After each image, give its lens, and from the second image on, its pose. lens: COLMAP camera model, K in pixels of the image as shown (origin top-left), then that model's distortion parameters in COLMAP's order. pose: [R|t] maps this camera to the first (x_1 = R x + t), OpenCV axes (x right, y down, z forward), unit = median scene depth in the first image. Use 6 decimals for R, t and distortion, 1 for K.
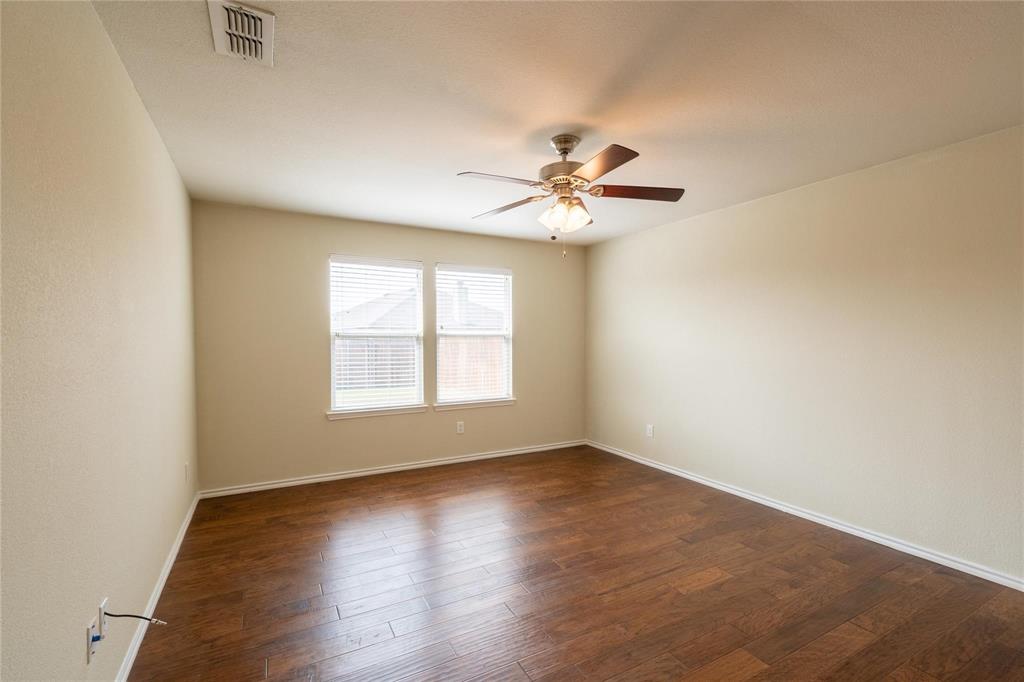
lens RADIAL K [[451.5, 0, 509.2], [0, 451.5, 344.2], [0, 0, 1]] dist [0.005088, 0.000373]
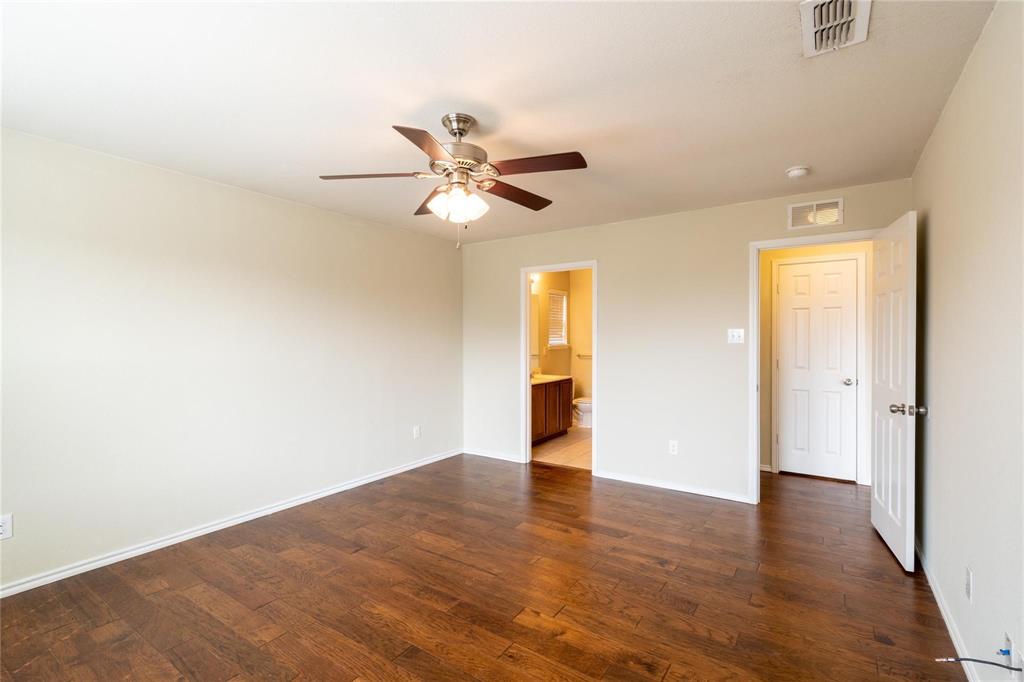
lens RADIAL K [[457.9, 0, 506.5], [0, 457.9, 341.2], [0, 0, 1]] dist [0.001160, 0.000001]
pose [[-0.450552, -0.002758, 0.892746, -0.421983], [0.015180, 0.999827, 0.010750, -0.012893], [-0.892621, 0.018395, -0.450432, 0.771671]]
